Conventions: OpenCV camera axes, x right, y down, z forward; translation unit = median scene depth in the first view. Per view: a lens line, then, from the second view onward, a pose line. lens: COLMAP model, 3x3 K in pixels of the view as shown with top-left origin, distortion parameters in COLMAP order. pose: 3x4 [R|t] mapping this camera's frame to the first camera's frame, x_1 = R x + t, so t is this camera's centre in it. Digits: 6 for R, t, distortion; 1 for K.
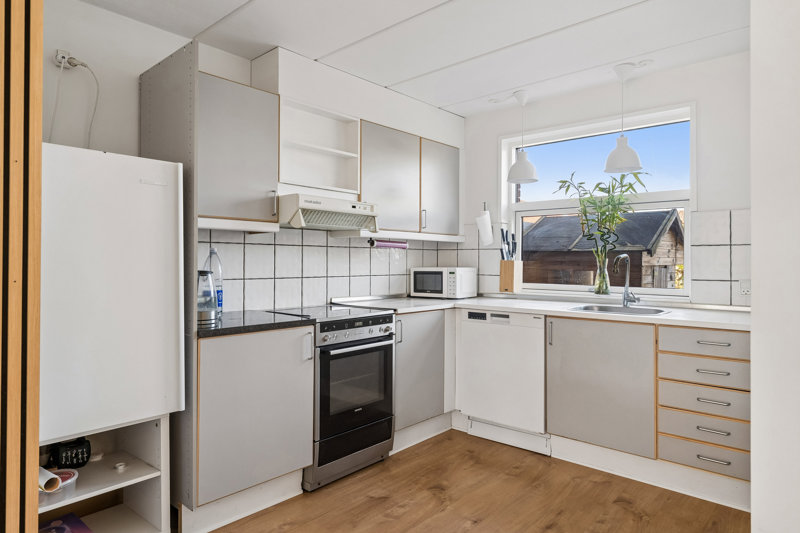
lens RADIAL K [[495.5, 0, 396.9], [0, 495.5, 255.8], [0, 0, 1]] dist [0.003376, 0.000337]
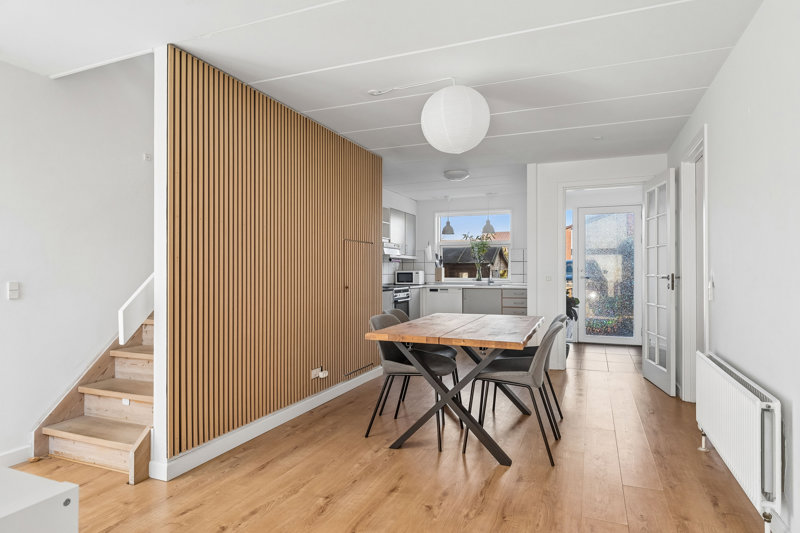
lens RADIAL K [[471.2, 0, 400.0], [0, 471.2, 266.5], [0, 0, 1]] dist [-0.001403, -0.000049]
pose [[0.942701, -0.000035, 0.333637, -0.747888], [-0.000426, 0.999999, 0.001309, 0.002252], [-0.333637, -0.001376, 0.942701, -1.094111]]
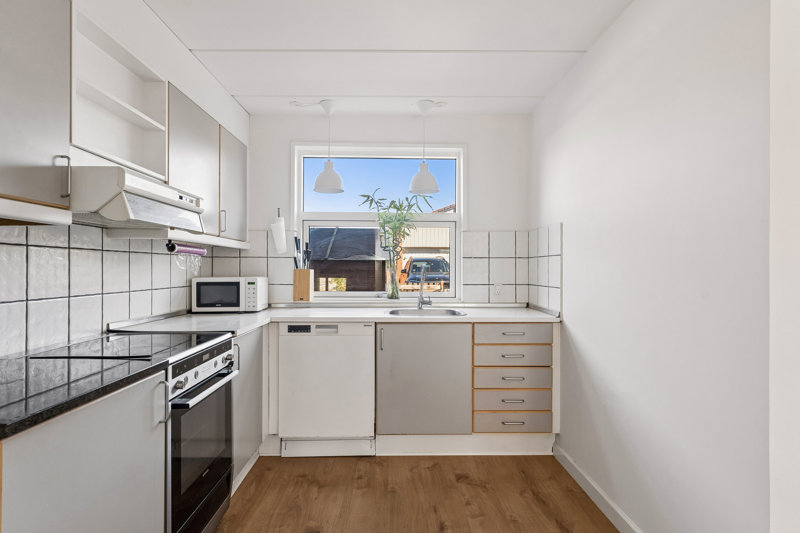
lens RADIAL K [[428.5, 0, 400.0], [0, 428.5, 266.5], [0, 0, 1]] dist [0.002818, -0.000044]
pose [[0.730797, 0.001704, 0.682592, -0.247599], [-0.007512, 0.999956, 0.005546, -0.002526], [-0.682553, -0.009180, 0.730778, 0.273961]]
